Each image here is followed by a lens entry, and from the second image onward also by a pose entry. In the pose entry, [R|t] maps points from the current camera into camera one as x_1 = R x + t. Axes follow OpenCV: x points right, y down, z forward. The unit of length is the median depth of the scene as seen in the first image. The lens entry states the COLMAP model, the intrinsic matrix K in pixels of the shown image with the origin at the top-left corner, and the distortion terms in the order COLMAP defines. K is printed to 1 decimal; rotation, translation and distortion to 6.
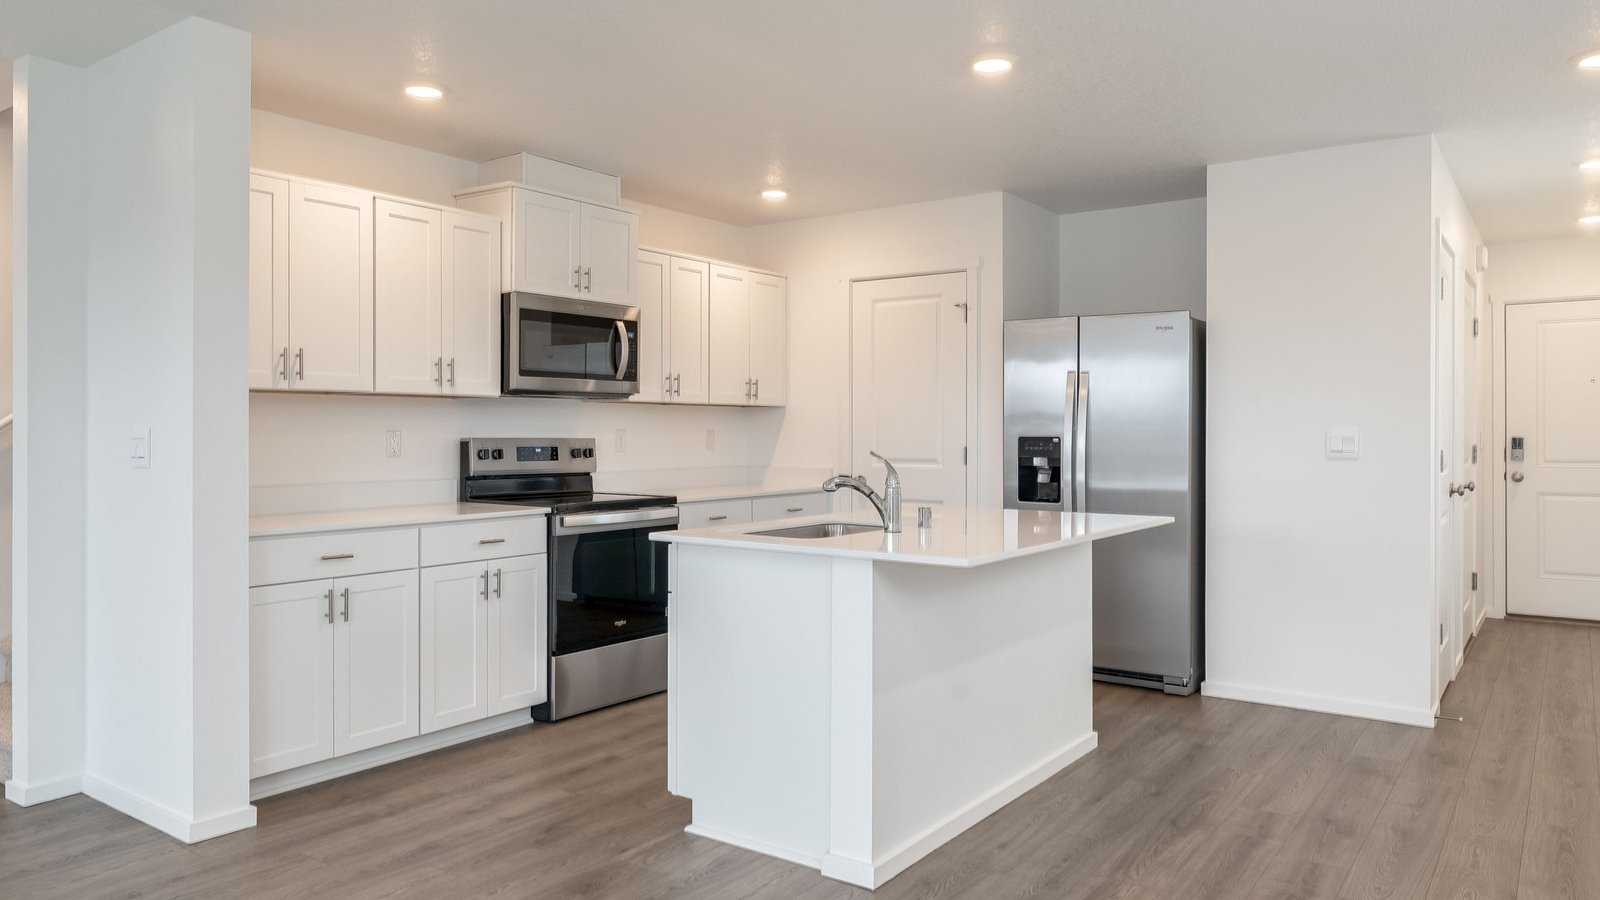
lens RADIAL K [[1101.0, 0, 796.5], [0, 1101.0, 429.1], [0, 0, 1]] dist [0.007588, -0.004163]
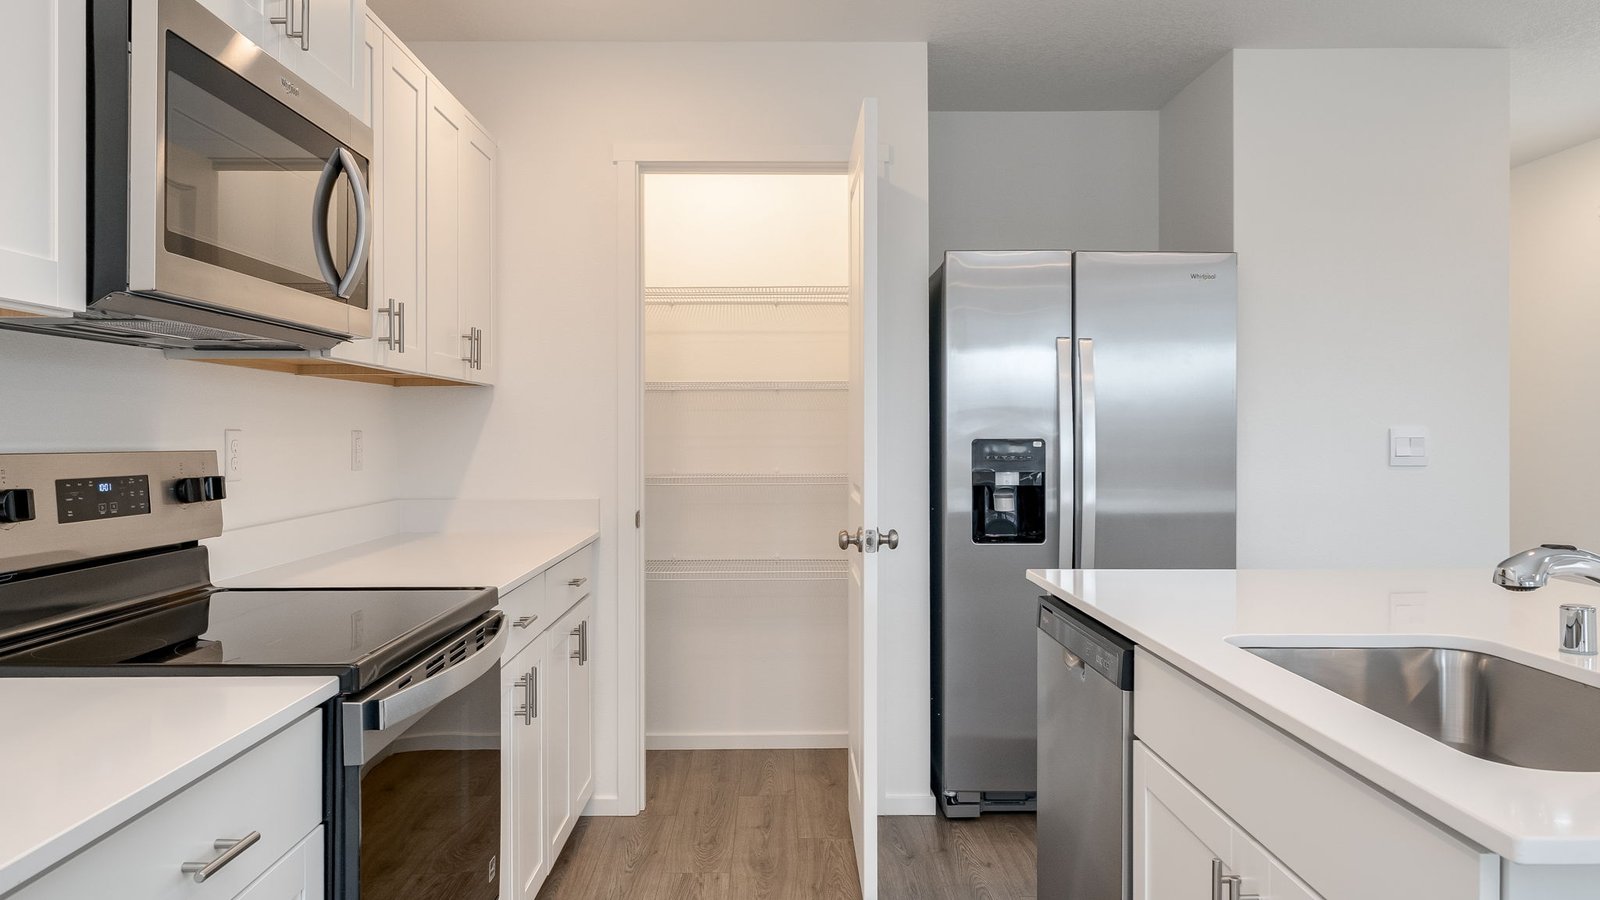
lens RADIAL K [[1101.0, 0, 796.5], [0, 1101.0, 429.1], [0, 0, 1]] dist [0.007588, -0.004163]
pose [[0.804029, -0.001048, 0.594589, -0.262717], [-0.000047, 0.999998, 0.001826, 0.000200], [-0.594590, -0.001496, 0.804028, 0.582920]]
